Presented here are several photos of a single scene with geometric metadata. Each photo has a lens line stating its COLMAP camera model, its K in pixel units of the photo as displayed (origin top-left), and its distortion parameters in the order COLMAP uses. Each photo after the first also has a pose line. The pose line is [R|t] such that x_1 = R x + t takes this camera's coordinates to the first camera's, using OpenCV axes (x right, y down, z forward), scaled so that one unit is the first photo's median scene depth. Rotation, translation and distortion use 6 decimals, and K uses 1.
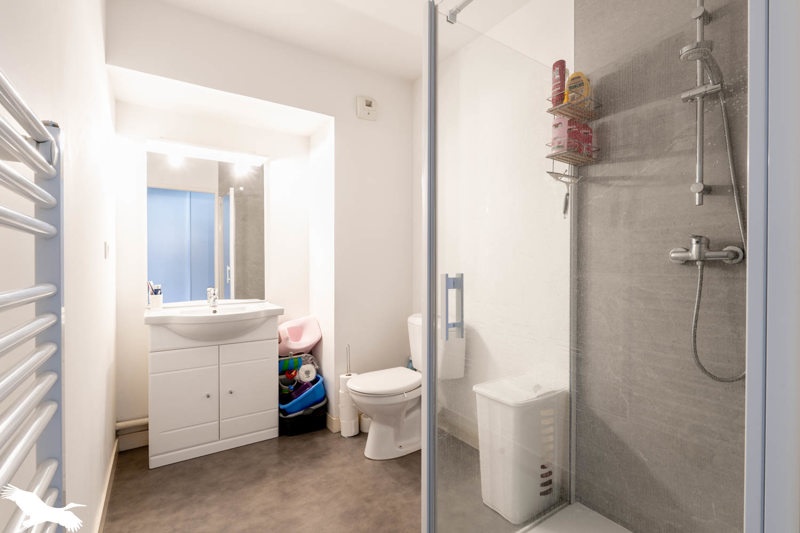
lens RADIAL K [[377.5, 0, 400.4], [0, 377.5, 263.7], [0, 0, 1]] dist [-0.002945, -0.000110]
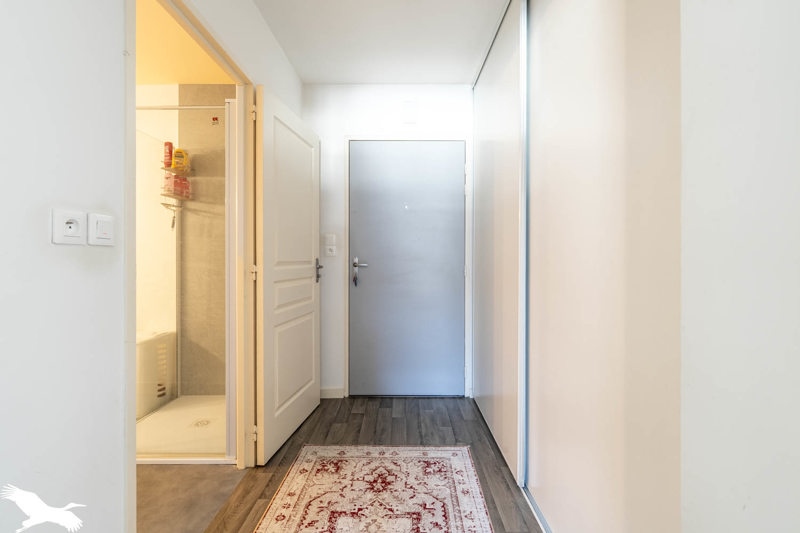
lens RADIAL K [[357.5, 0, 400.7], [0, 357.5, 261.3], [0, 0, 1]] dist [-0.003381, -0.000167]
pose [[0.563642, -0.003105, 0.826013, -0.330069], [0.005966, 0.999982, -0.000312, 0.027462], [-0.825998, 0.005104, 0.563651, -0.792378]]
